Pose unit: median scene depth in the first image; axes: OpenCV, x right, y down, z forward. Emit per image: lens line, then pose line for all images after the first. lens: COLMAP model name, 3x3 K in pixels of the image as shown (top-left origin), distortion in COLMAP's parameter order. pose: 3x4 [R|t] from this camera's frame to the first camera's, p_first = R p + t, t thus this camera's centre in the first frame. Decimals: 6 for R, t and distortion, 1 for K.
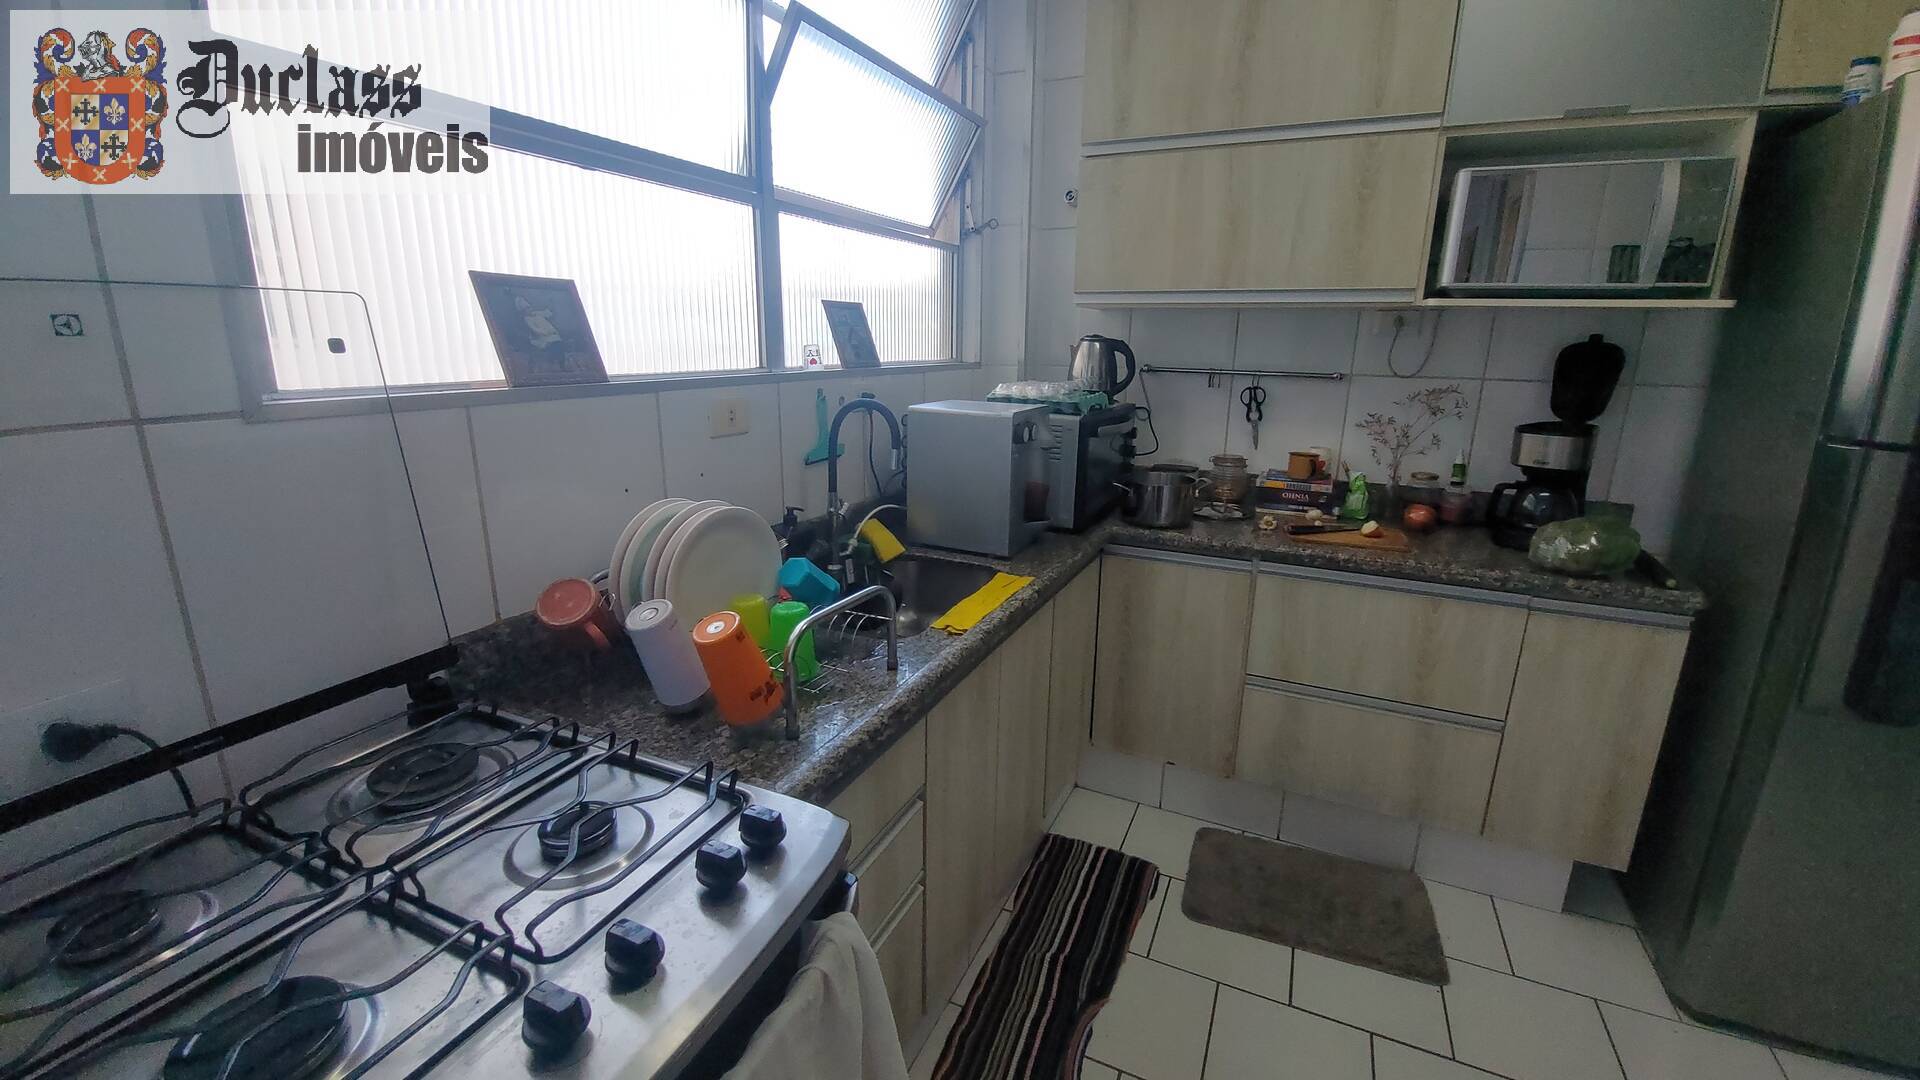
lens RADIAL K [[771.2, 0, 950.8], [0, 771.2, 542.3], [0, 0, 1]] dist [-0.005479, -0.006756]
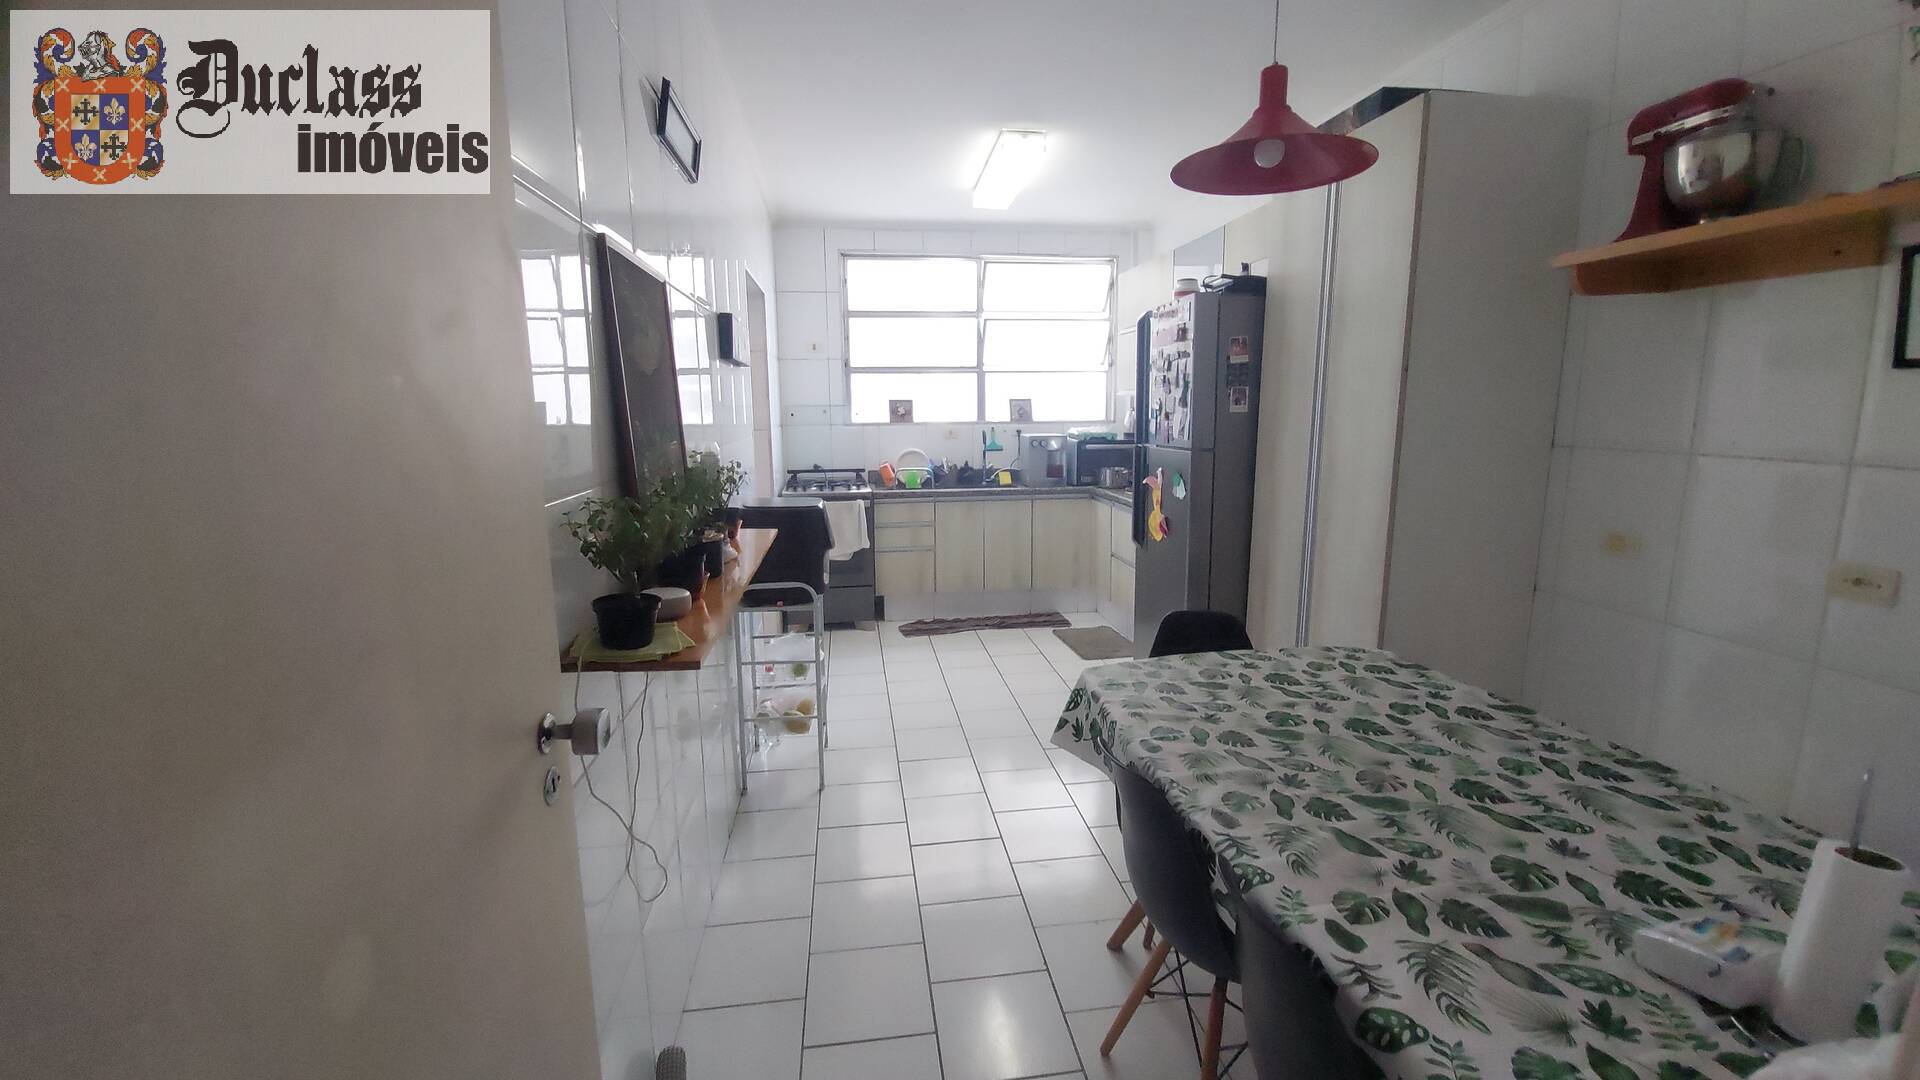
lens RADIAL K [[771.2, 0, 964.1], [0, 771.2, 534.1], [0, 0, 1]] dist [-0.005479, -0.006756]
pose [[0.546832, 0.131621, -0.826831, 2.694471], [-0.205926, 0.978372, 0.019553, 0.212390], [0.811522, 0.159574, 0.562110, -0.896149]]
